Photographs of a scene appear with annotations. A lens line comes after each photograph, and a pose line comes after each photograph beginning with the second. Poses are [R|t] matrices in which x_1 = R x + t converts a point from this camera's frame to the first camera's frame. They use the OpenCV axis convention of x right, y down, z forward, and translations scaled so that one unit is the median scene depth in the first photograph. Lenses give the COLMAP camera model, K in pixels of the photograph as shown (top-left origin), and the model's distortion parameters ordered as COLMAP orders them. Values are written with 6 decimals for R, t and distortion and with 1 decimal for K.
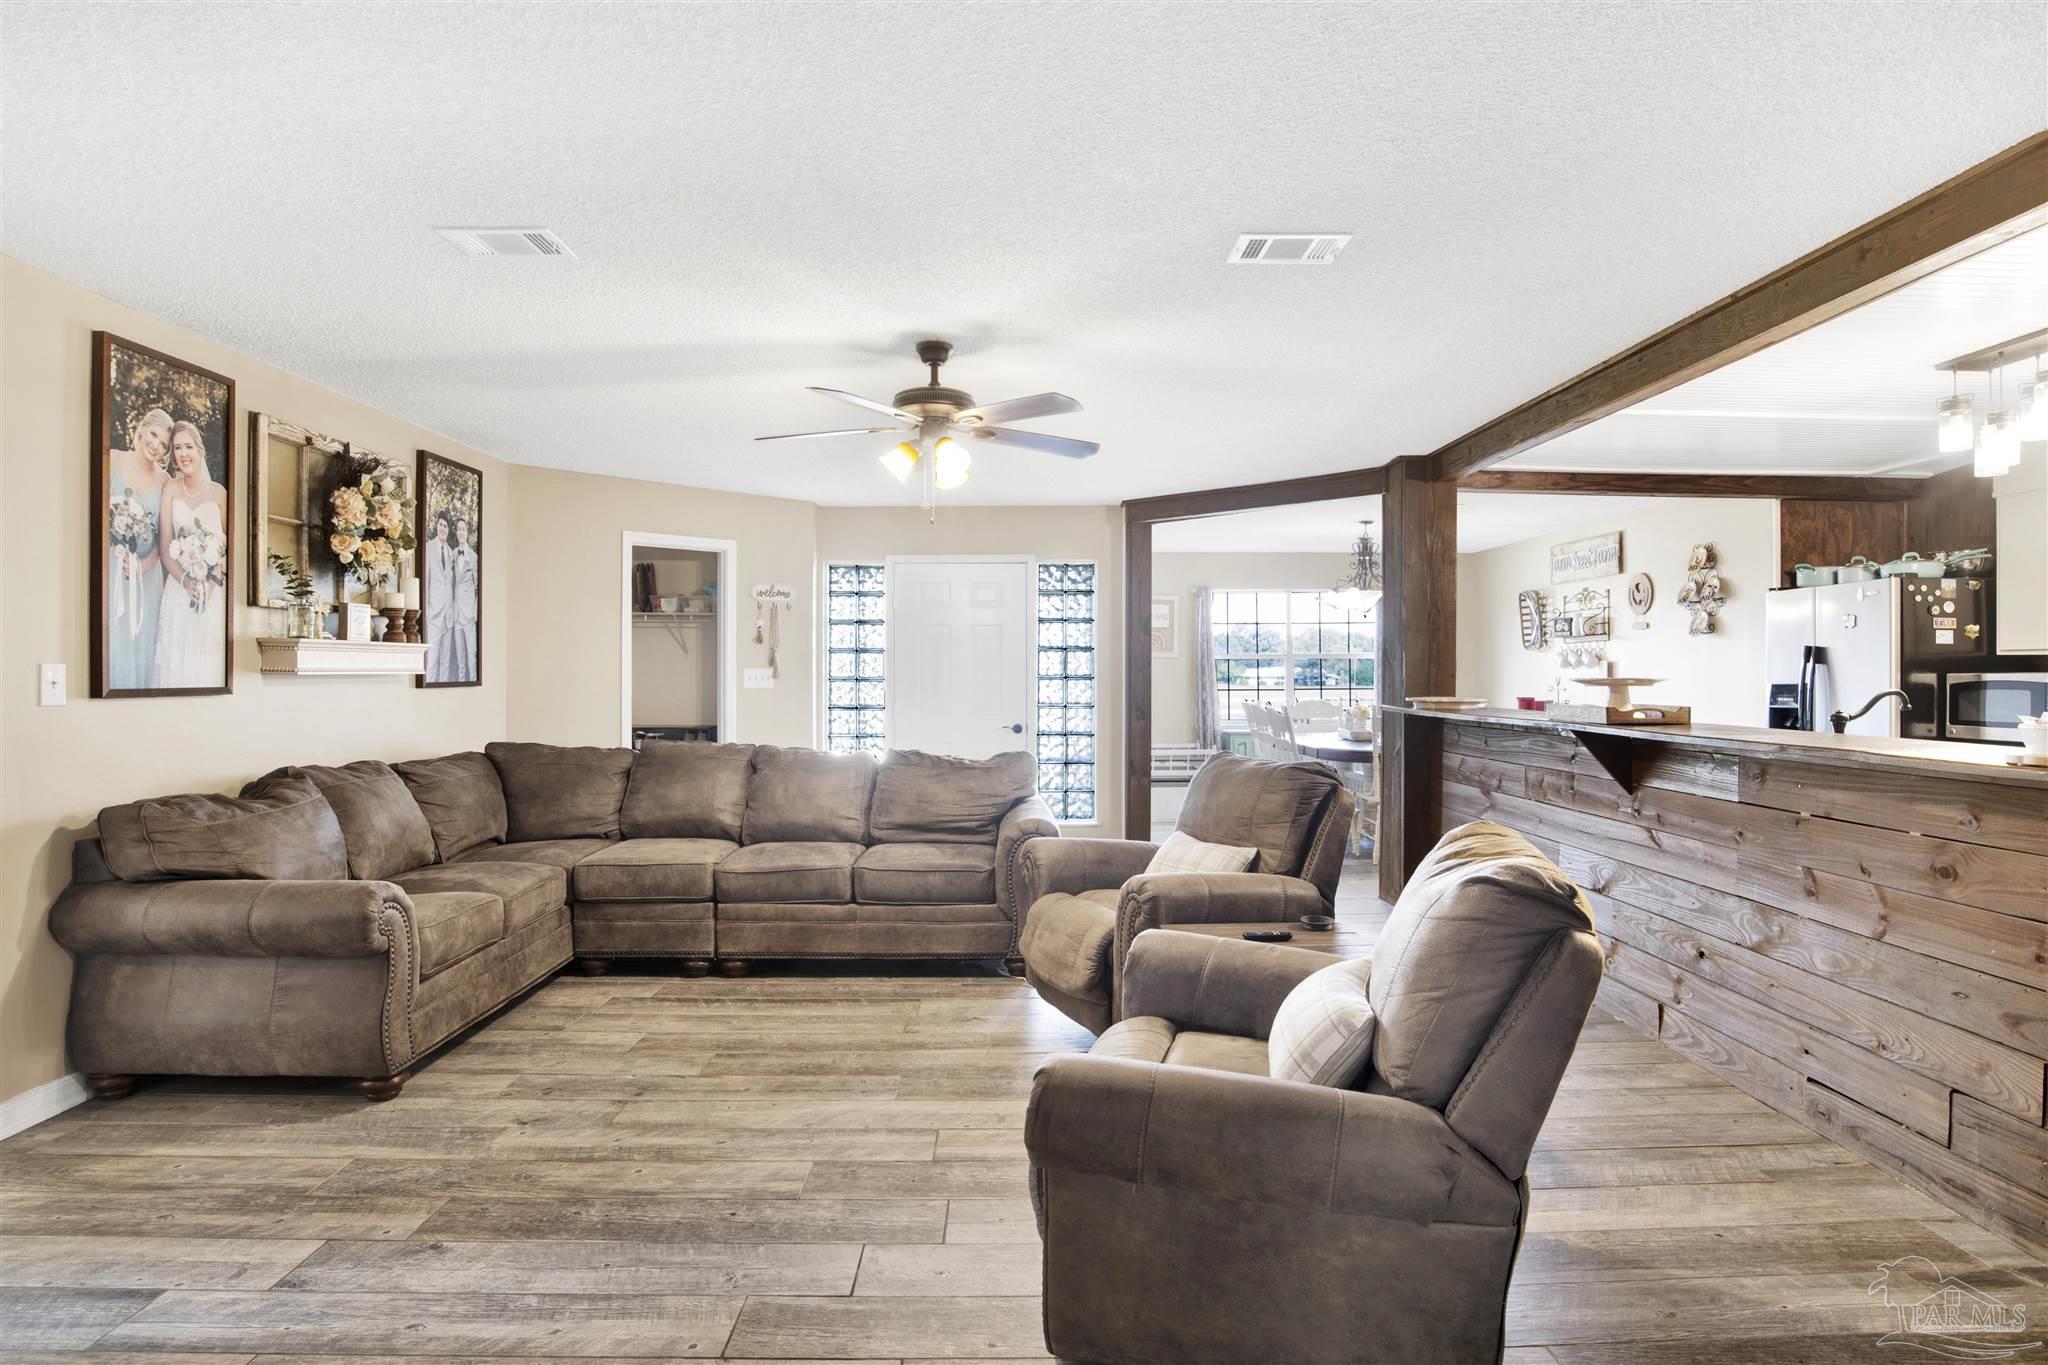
lens RADIAL K [[1076.8, 0, 1030.7], [0, 1076.8, 670.2], [0, 0, 1]] dist [-0.066446, 0.023359]
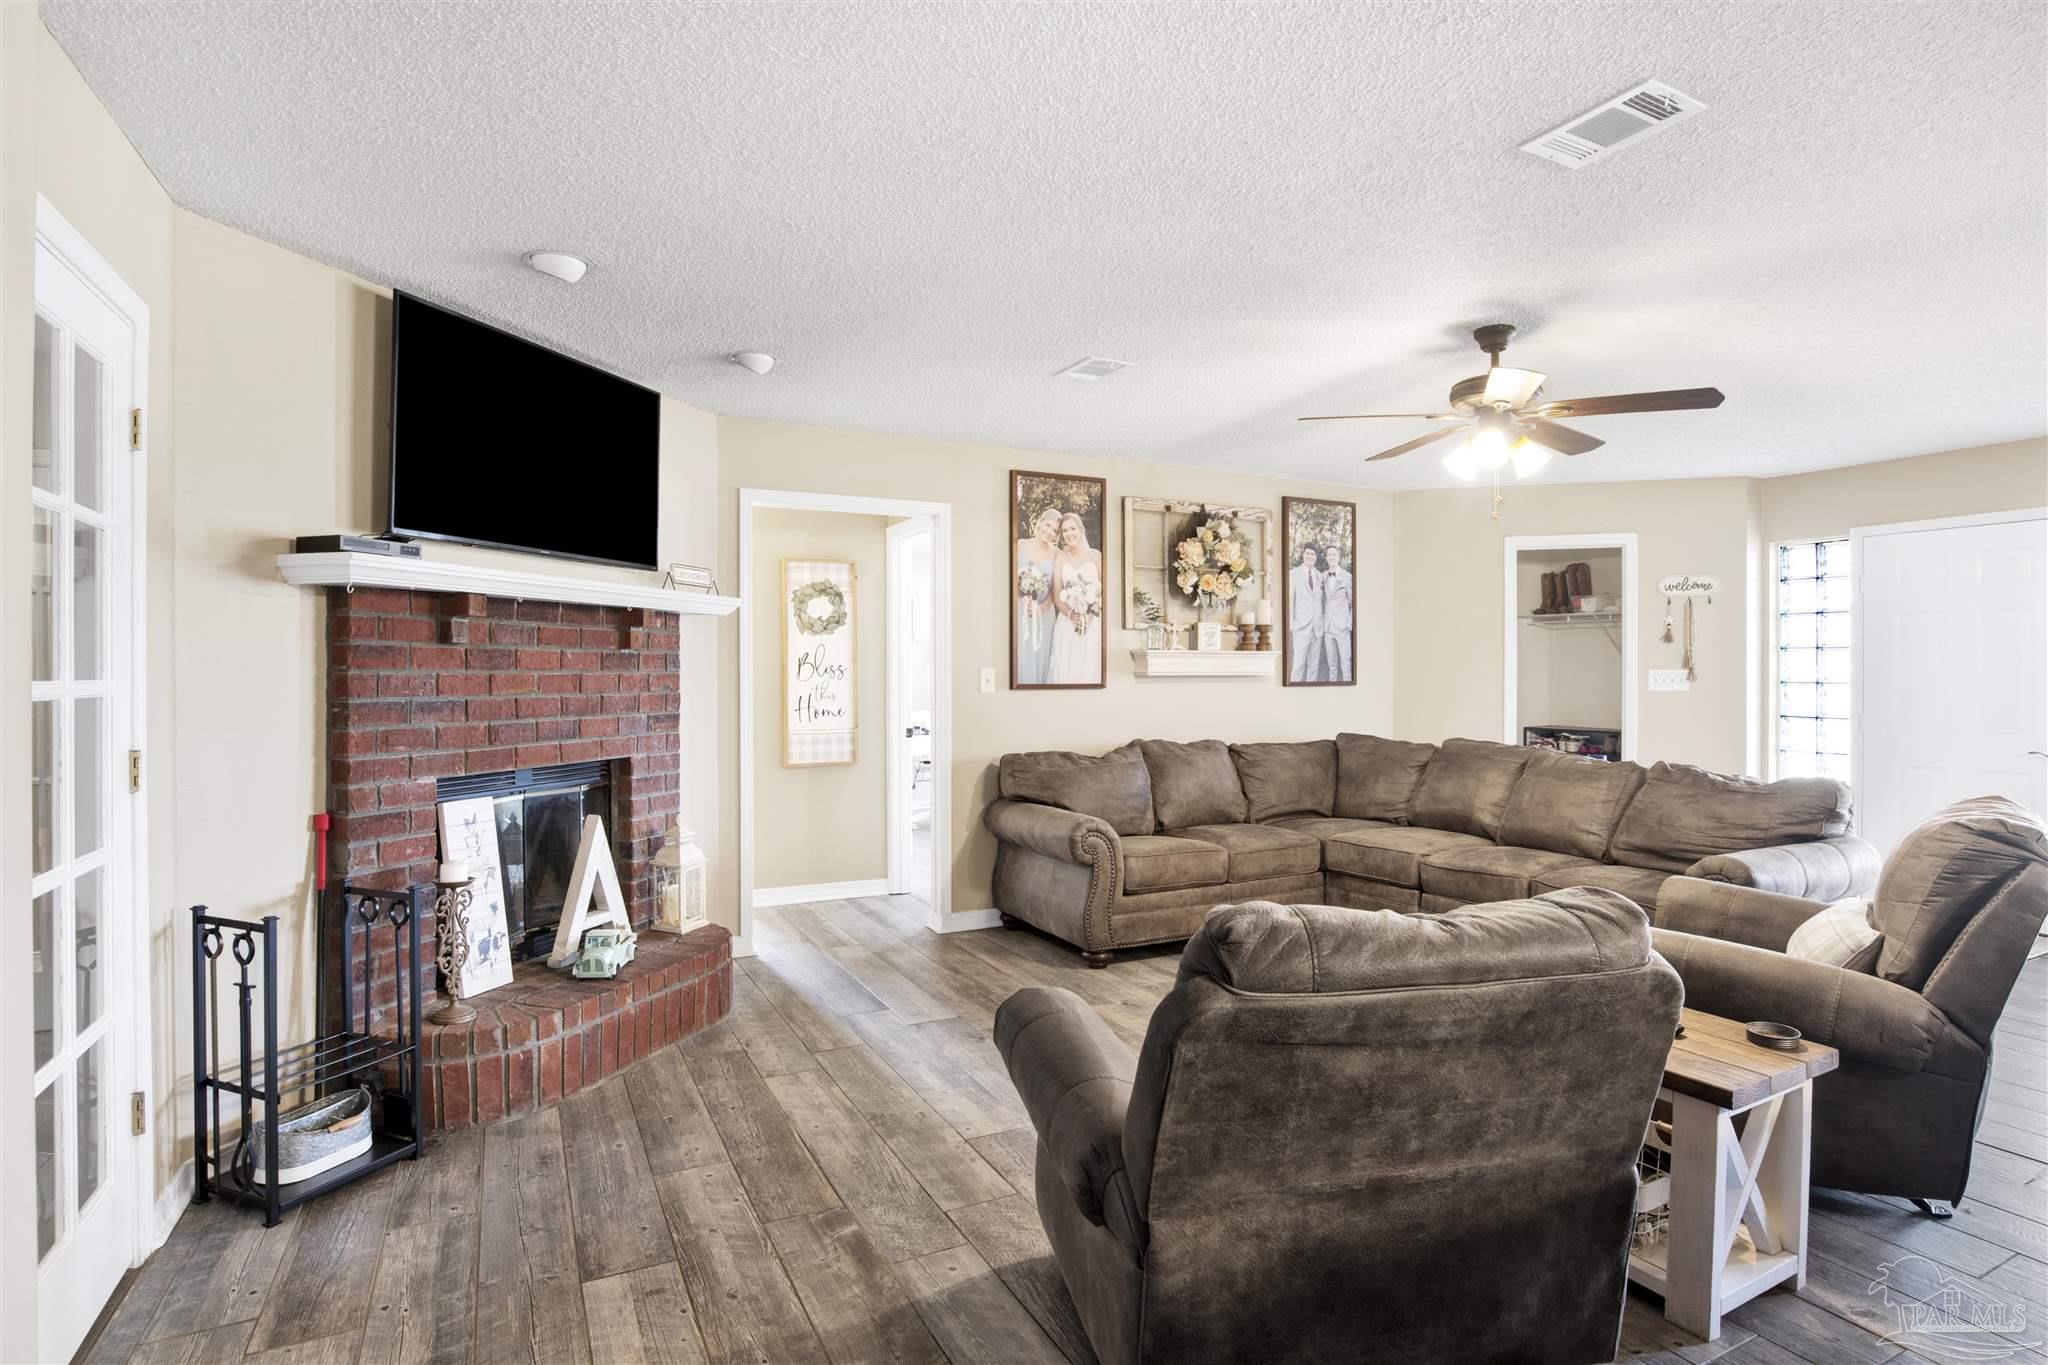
lens RADIAL K [[1076.8, 0, 1030.7], [0, 1076.8, 670.2], [0, 0, 1]] dist [-0.066446, 0.023359]
pose [[0.440083, -0.000945, -0.897956, 0.522773], [0.001261, 0.999999, -0.000434, -0.002418], [0.897956, -0.000941, 0.440084, 0.202181]]
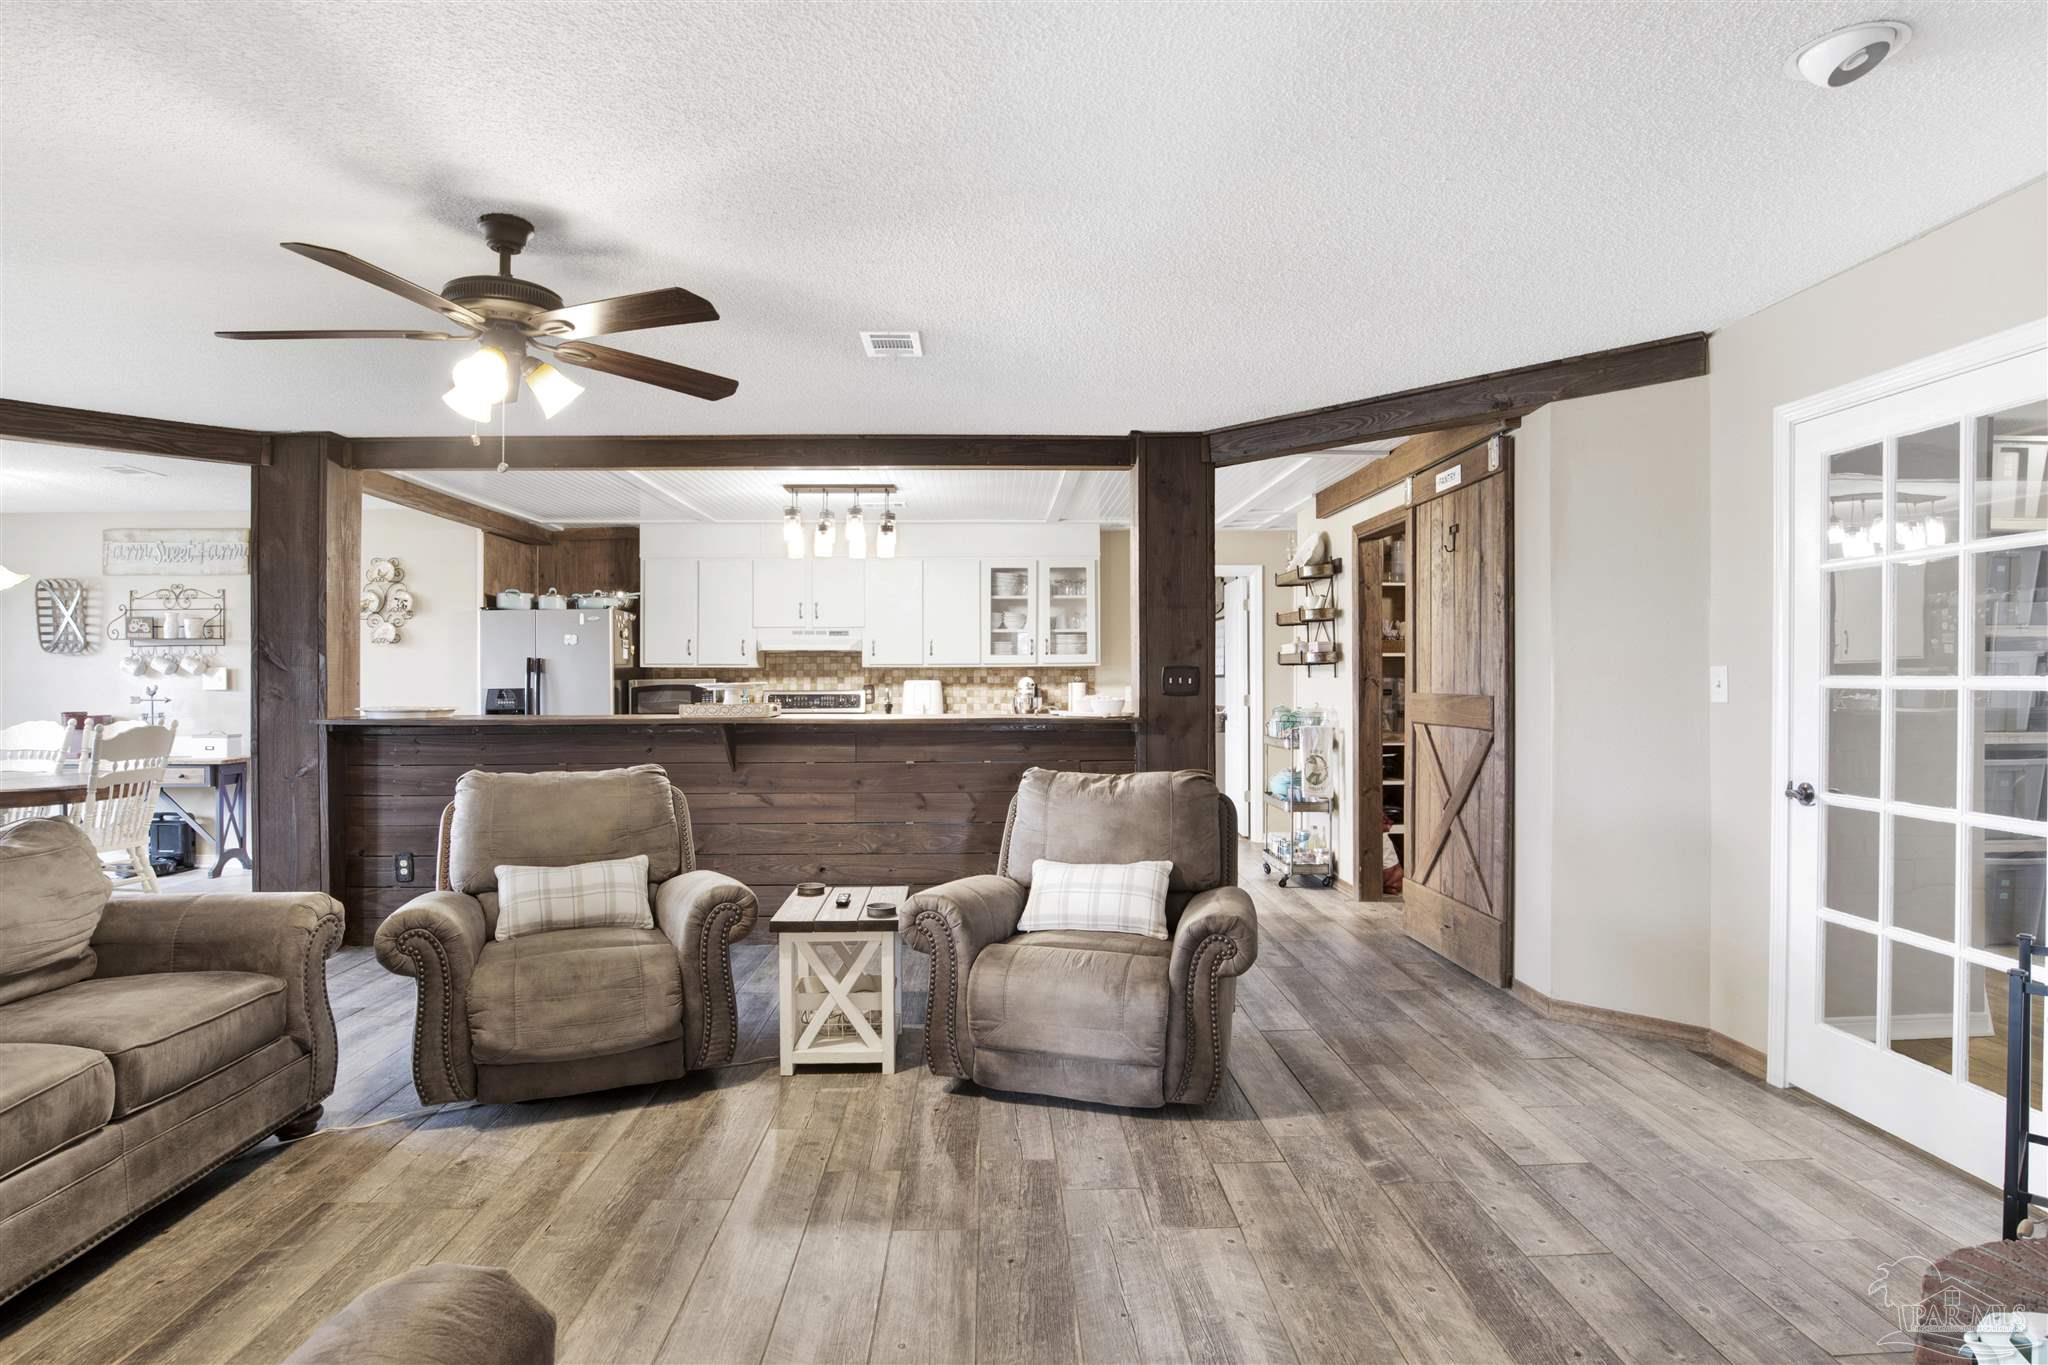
lens RADIAL K [[1115.1, 0, 1024.0], [0, 1115.1, 682.5], [0, 0, 1]] dist [-0.065030, 0.027354]
pose [[-0.029022, -0.004173, 0.999570, -0.757417], [0.001065, 0.999991, 0.004205, 0.000883], [-0.999578, 0.001186, -0.029017, 0.617481]]
